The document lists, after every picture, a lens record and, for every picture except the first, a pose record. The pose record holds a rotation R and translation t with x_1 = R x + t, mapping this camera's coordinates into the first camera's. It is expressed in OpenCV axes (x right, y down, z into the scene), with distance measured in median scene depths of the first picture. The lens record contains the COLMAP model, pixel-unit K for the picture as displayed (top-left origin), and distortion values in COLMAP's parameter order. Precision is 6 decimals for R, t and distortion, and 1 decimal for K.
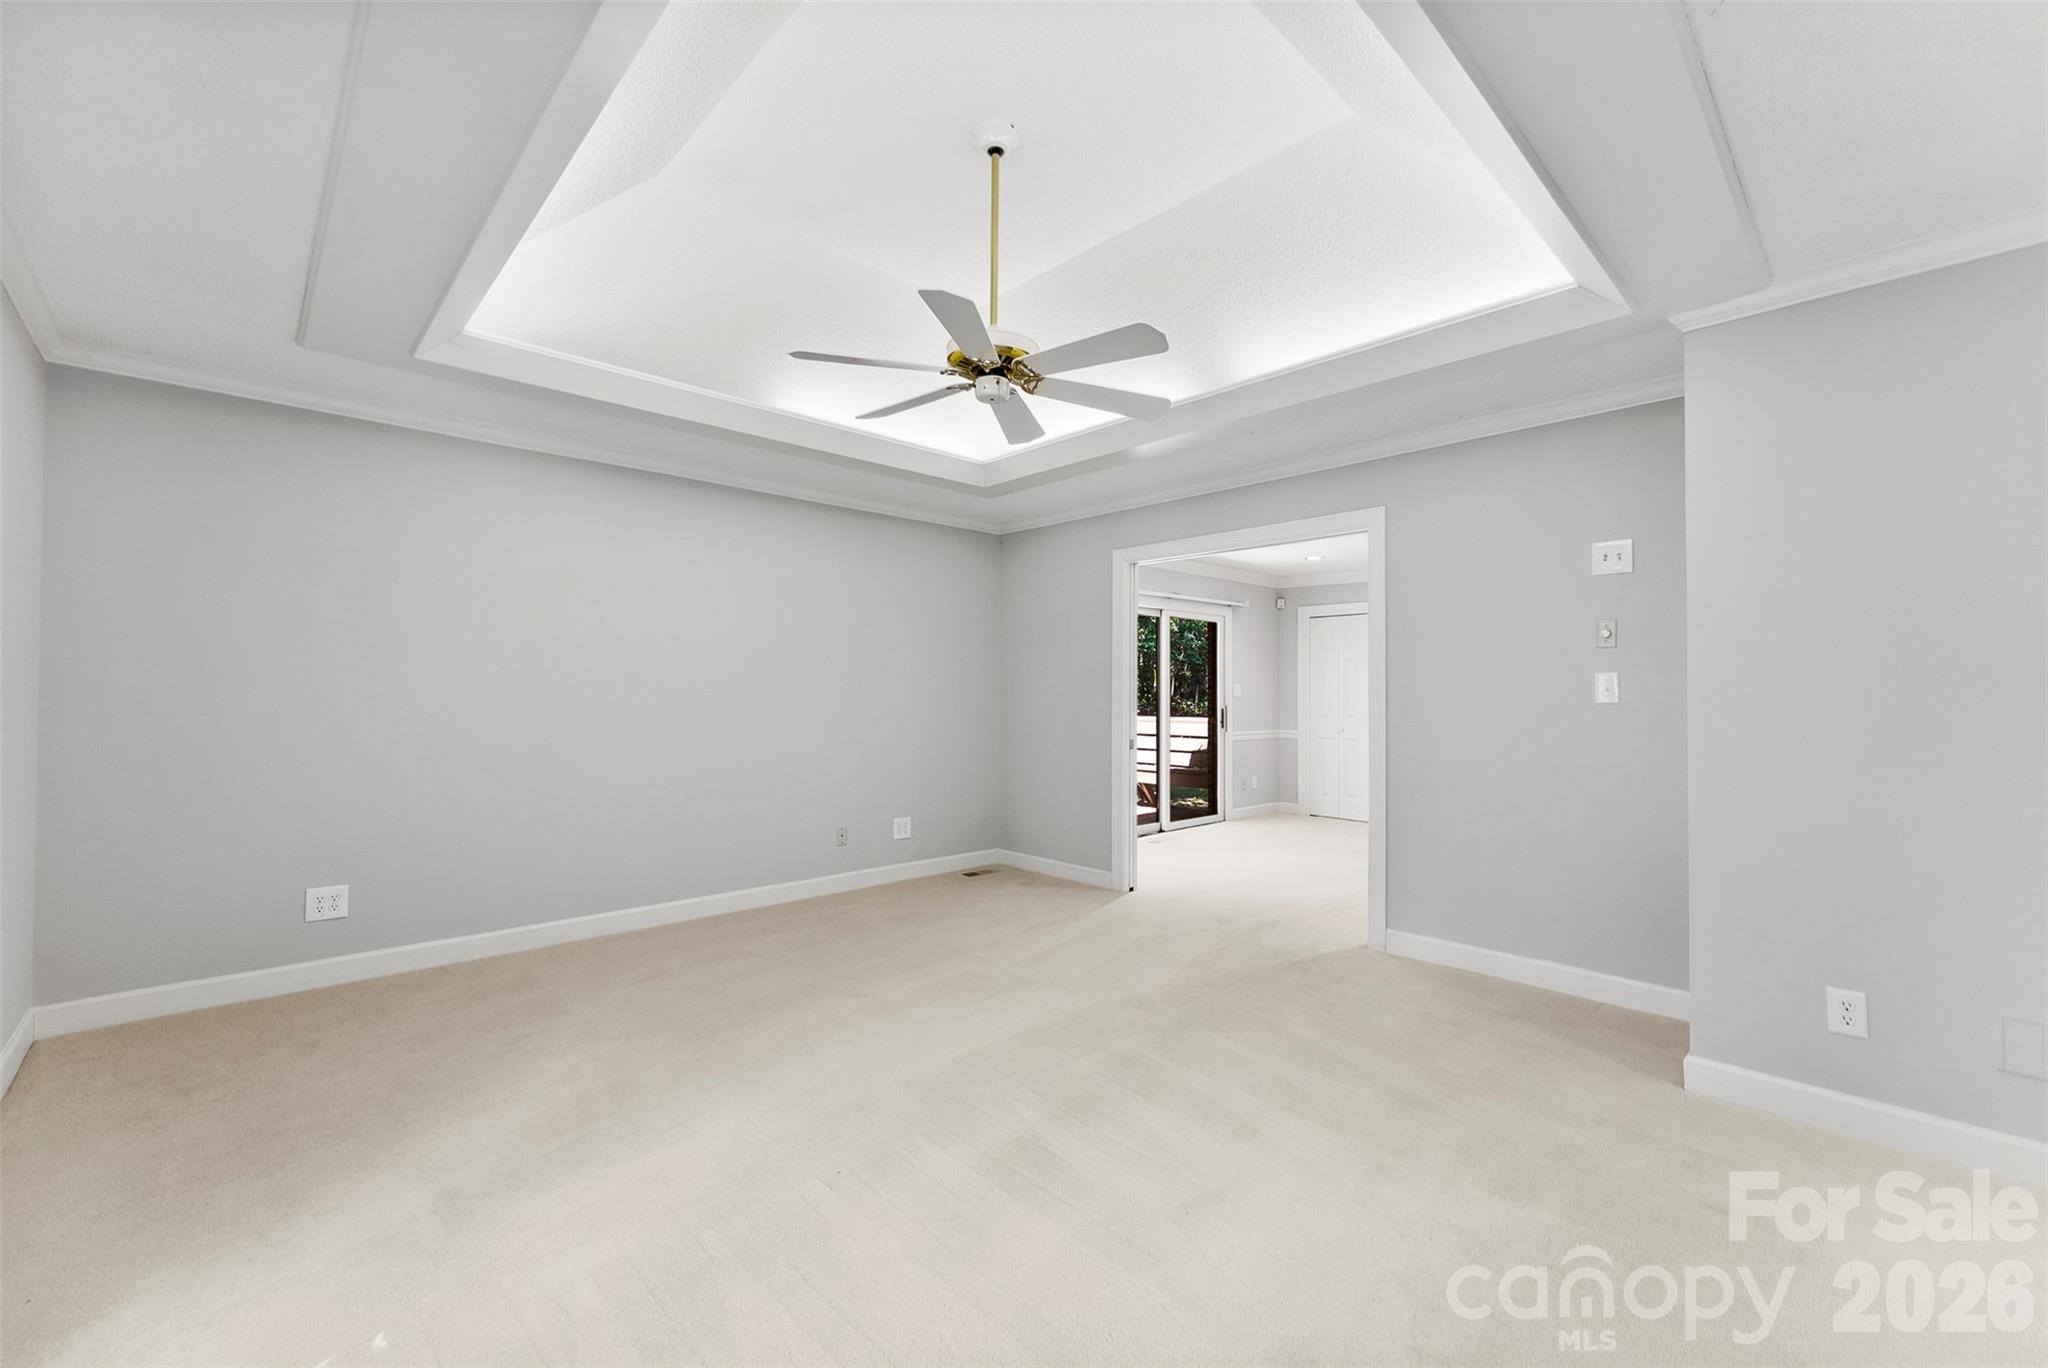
lens RADIAL K [[834.7, 0, 1018.6], [0, 834.7, 678.3], [0, 0, 1]] dist [0.016270, 0.000187]
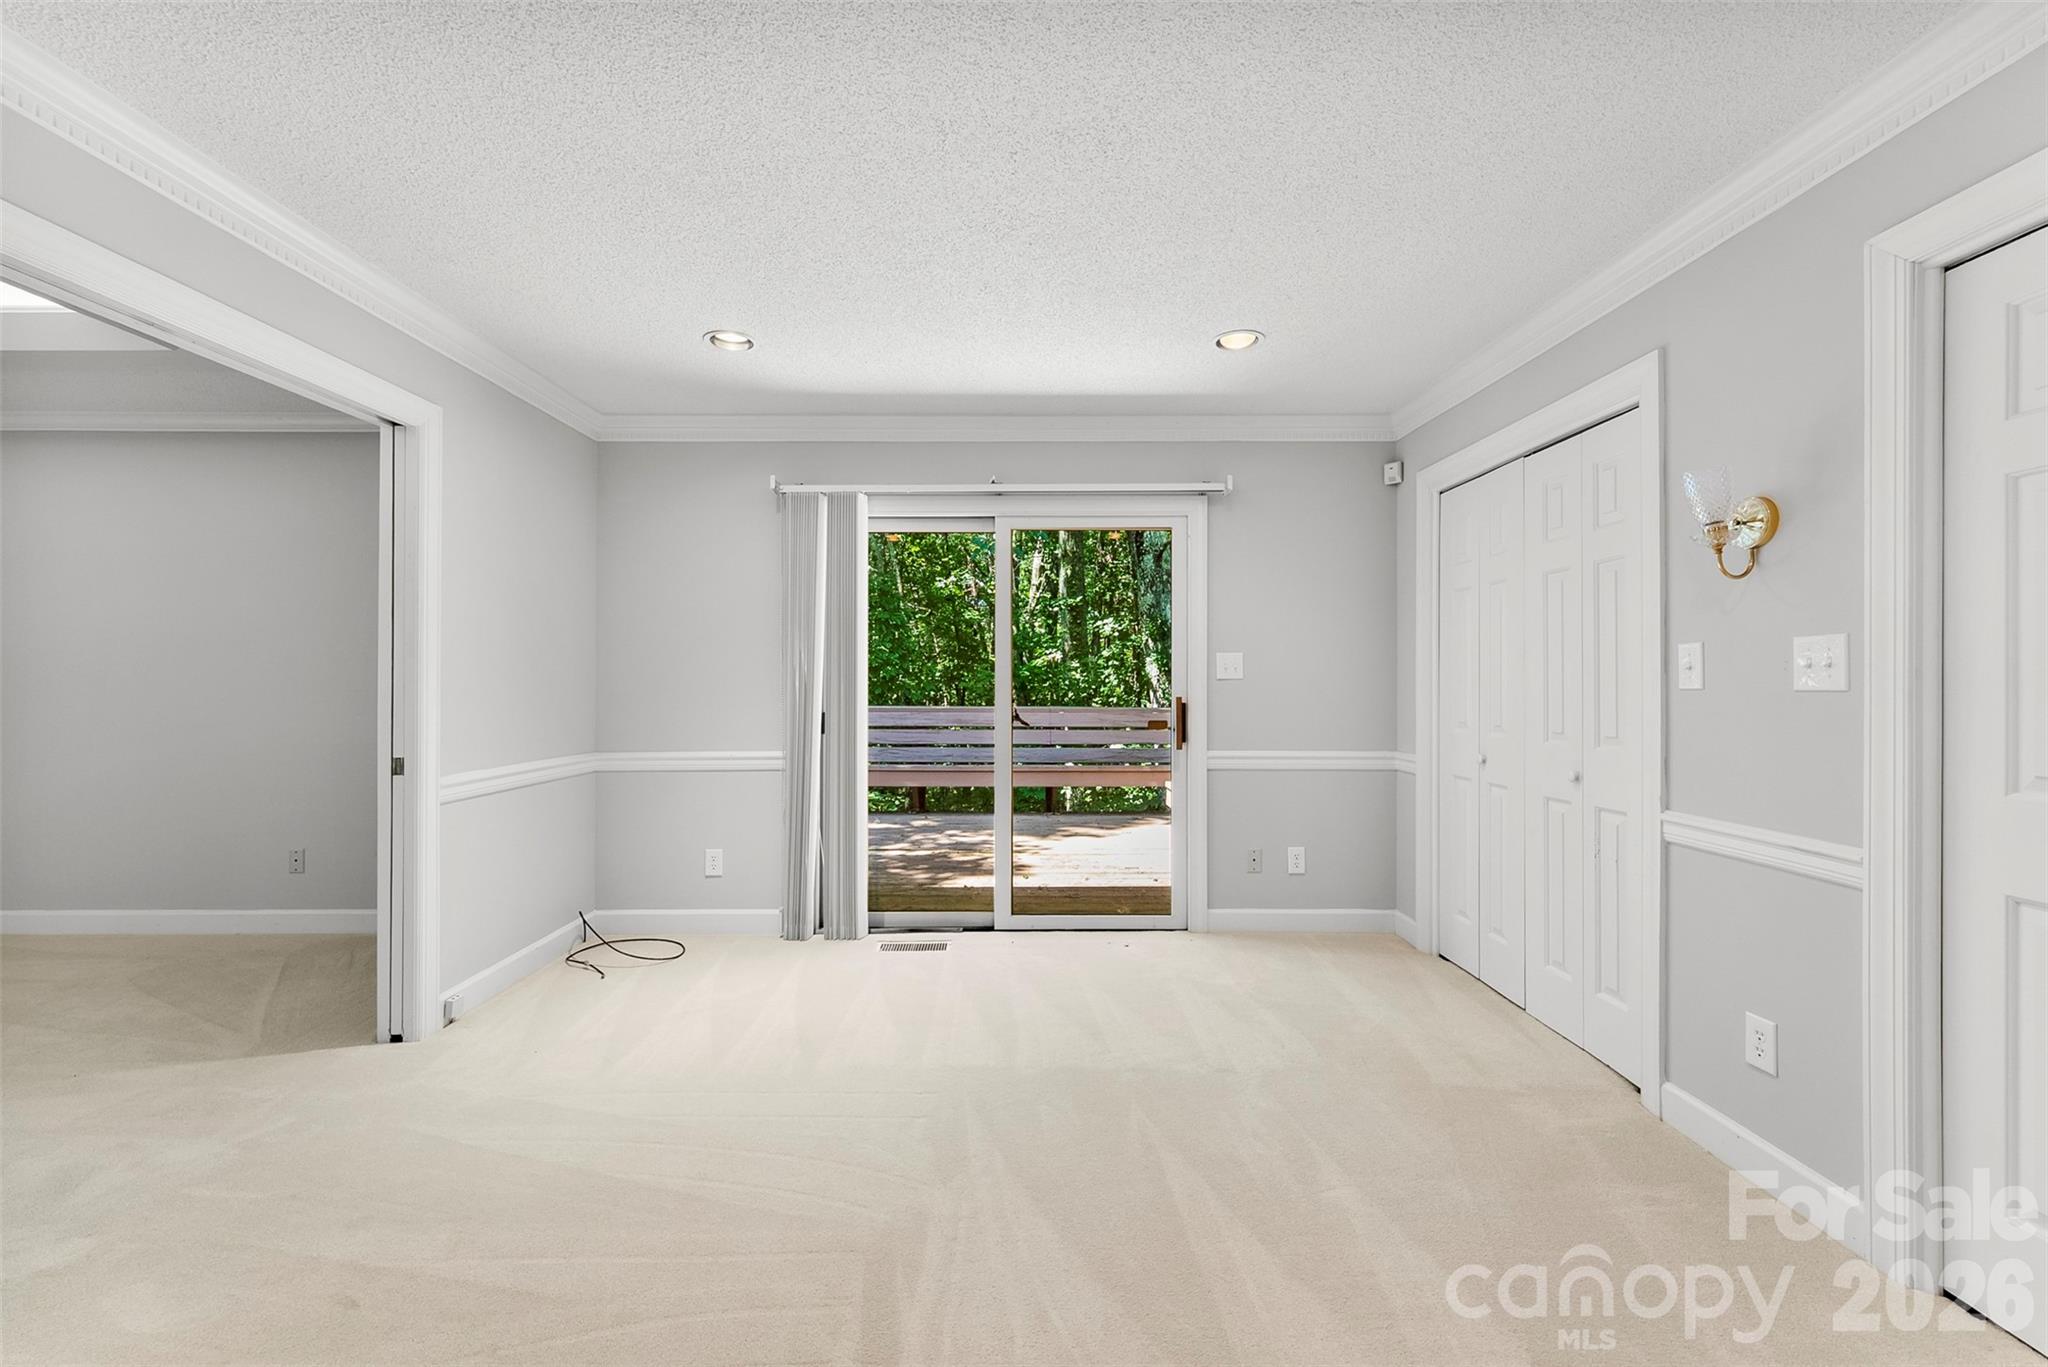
lens RADIAL K [[834.7, 0, 1020.2], [0, 834.7, 682.7], [0, 0, 1]] dist [0.016270, 0.000187]
pose [[0.737060, -0.015613, -0.675647, 0.504680], [0.015104, 0.999864, -0.006629, 0.026120], [0.675659, -0.005319, 0.737195, 0.566629]]
